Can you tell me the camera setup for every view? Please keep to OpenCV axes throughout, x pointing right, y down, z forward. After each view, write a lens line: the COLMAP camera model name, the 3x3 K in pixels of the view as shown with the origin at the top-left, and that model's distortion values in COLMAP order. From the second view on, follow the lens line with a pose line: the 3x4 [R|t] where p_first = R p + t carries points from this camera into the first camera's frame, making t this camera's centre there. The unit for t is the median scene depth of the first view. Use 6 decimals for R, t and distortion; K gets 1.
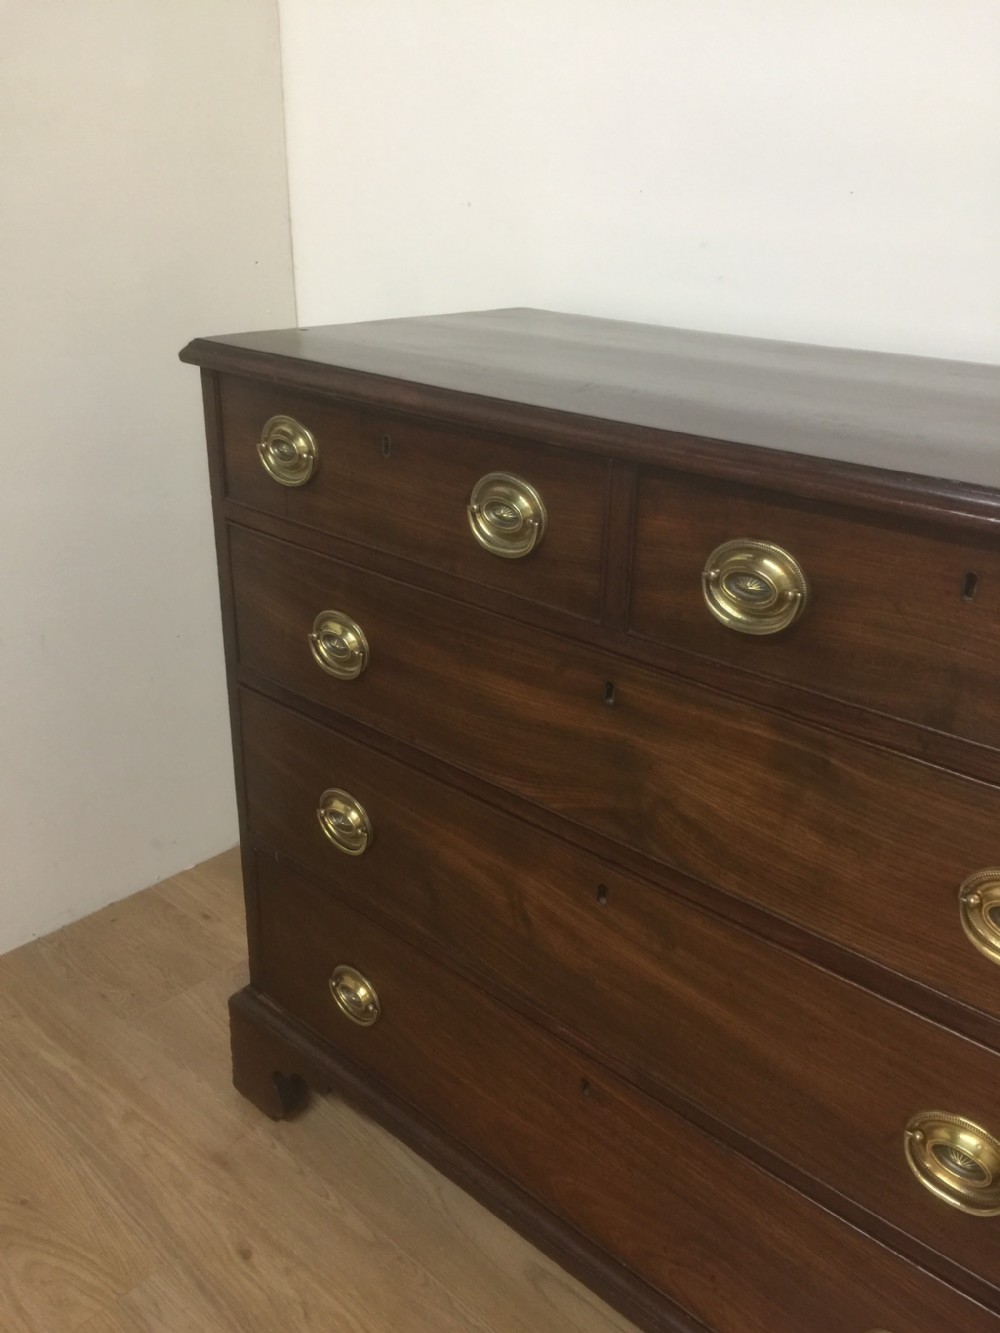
lens RADIAL K [[1142.4, 0, 513.1], [0, 1142.4, 667.1], [0, 0, 1]] dist [0.082420, -0.111582]
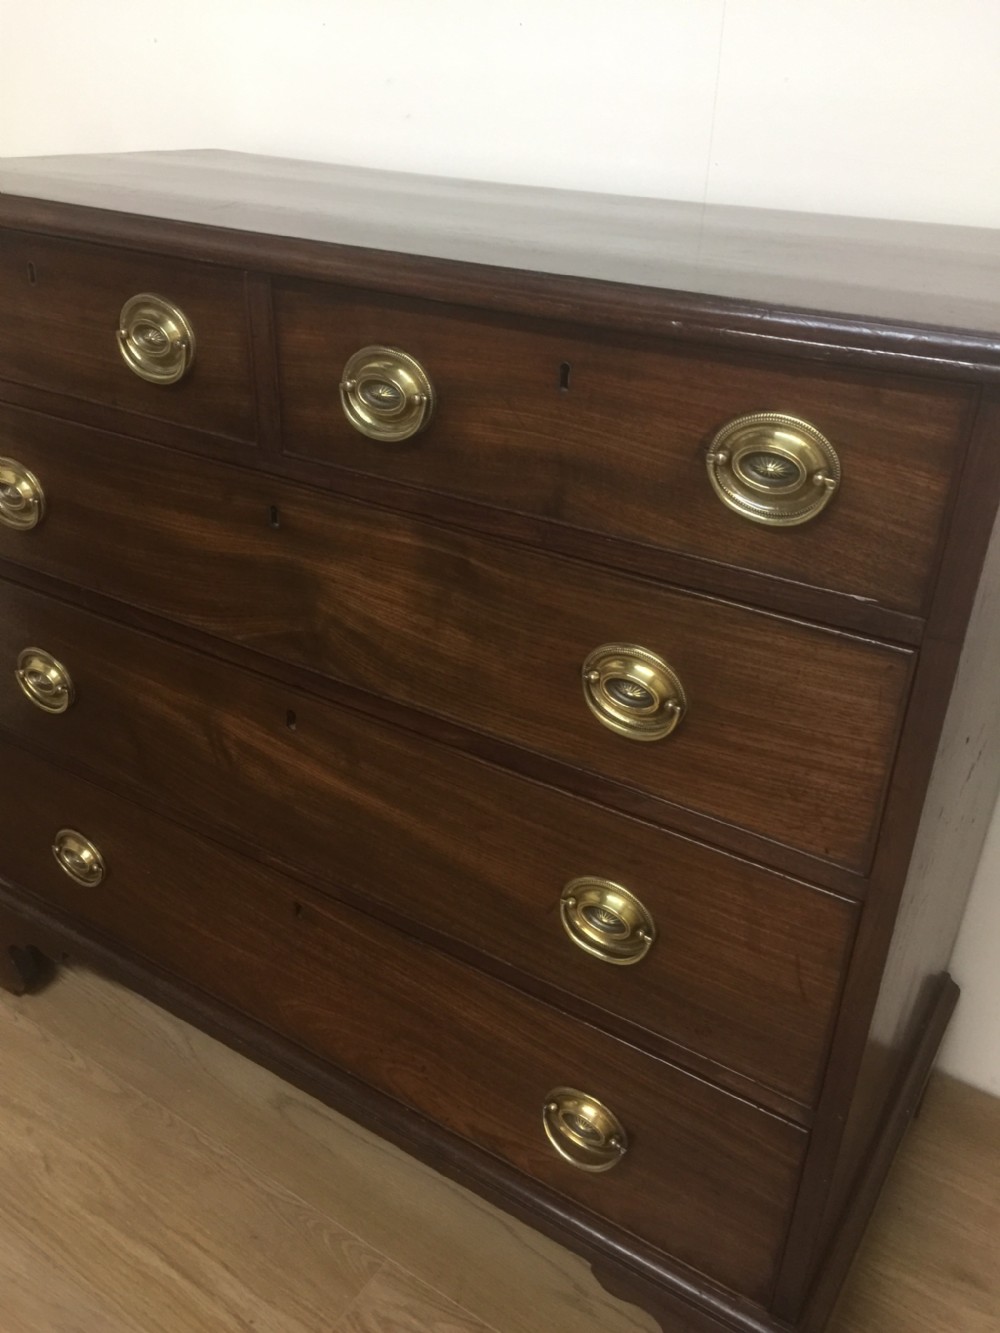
lens RADIAL K [[1142.4, 0, 518.6], [0, 1142.4, 660.1], [0, 0, 1]] dist [0.082420, -0.111582]
pose [[0.986238, -0.062770, 0.152949, 0.113180], [0.051085, 0.995551, 0.079169, 0.066937], [-0.157239, -0.070266, 0.985058, -0.034659]]
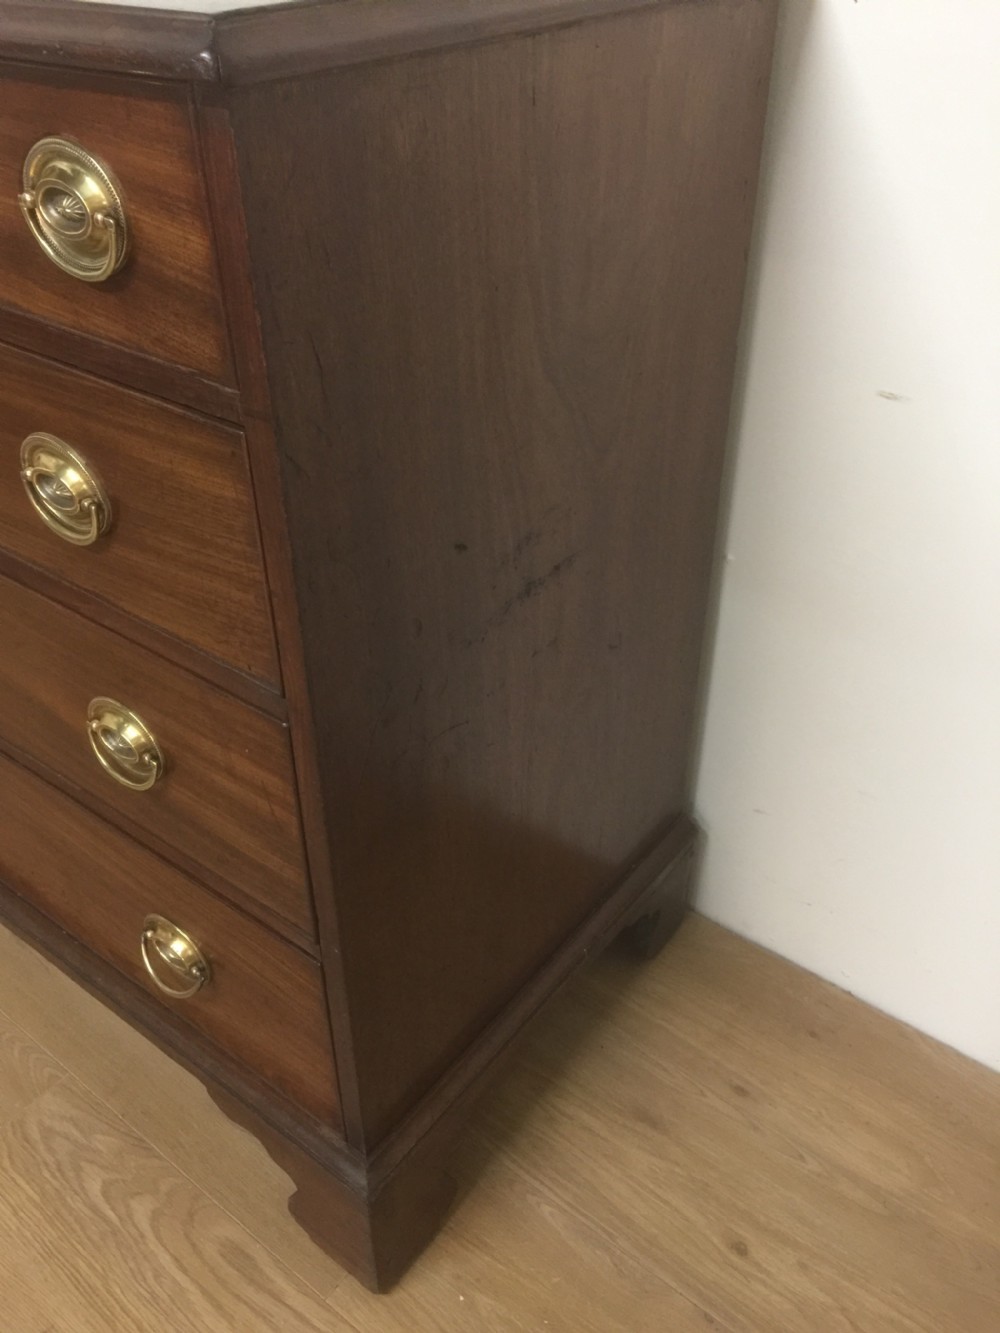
lens RADIAL K [[1142.4, 0, 505.0], [0, 1142.4, 665.7], [0, 0, 1]] dist [0.082420, -0.111582]
pose [[0.996731, -0.067838, 0.043888, 0.509342], [0.057318, 0.976517, 0.207678, 0.124349], [-0.056946, -0.204483, 0.977212, -0.002447]]
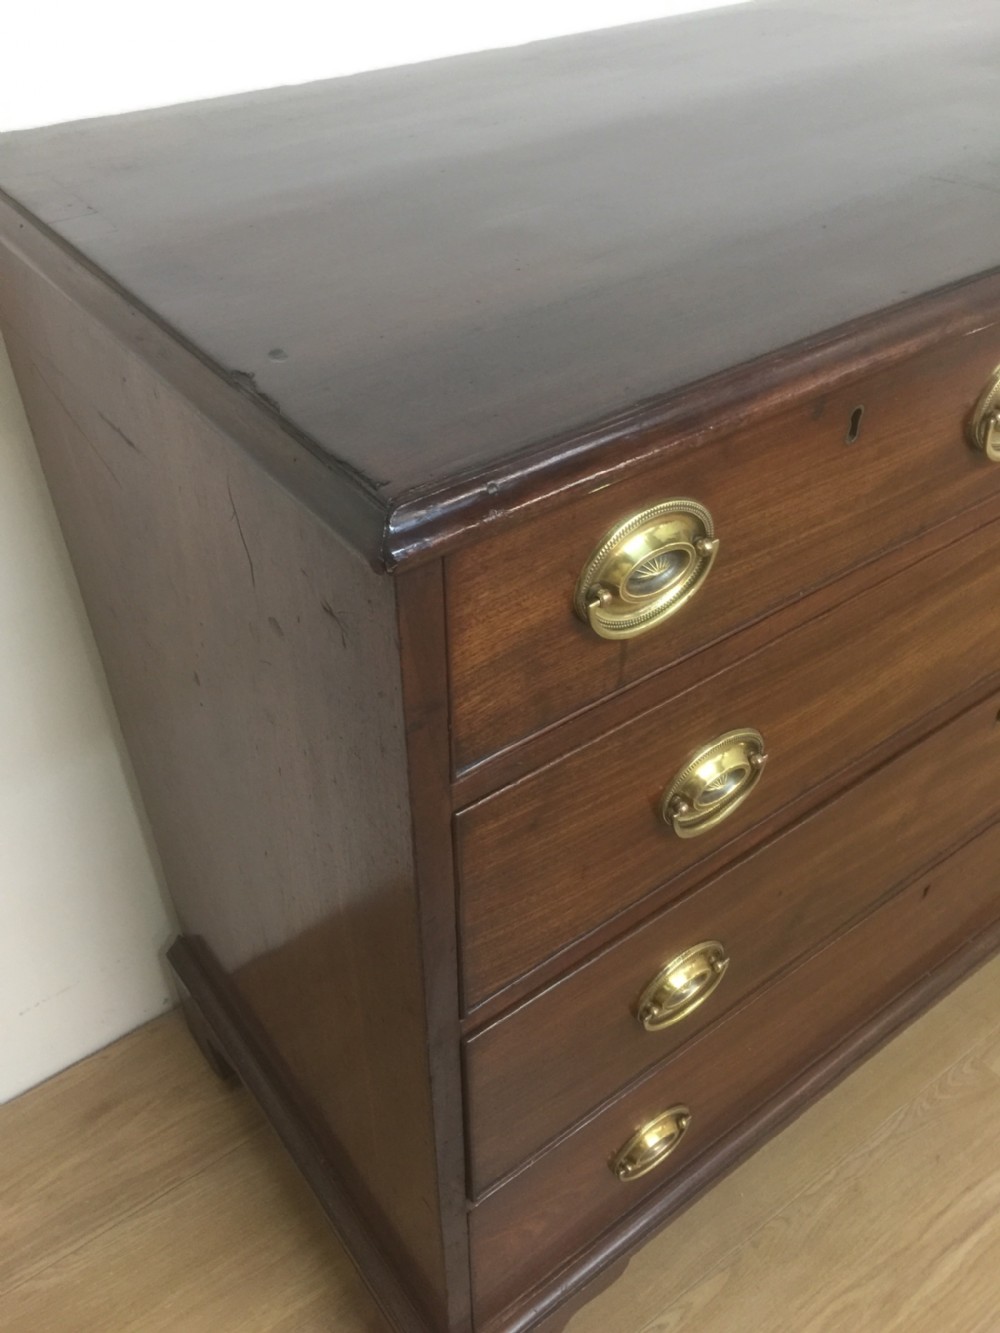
lens RADIAL K [[1142.4, 0, 503.2], [0, 1142.4, 658.1], [0, 0, 1]] dist [0.082420, -0.111582]
pose [[0.200872, -0.651790, 0.731314, -0.586941], [0.393311, 0.737378, 0.549163, -0.452716], [-0.897194, 0.177323, 0.404475, 0.879680]]
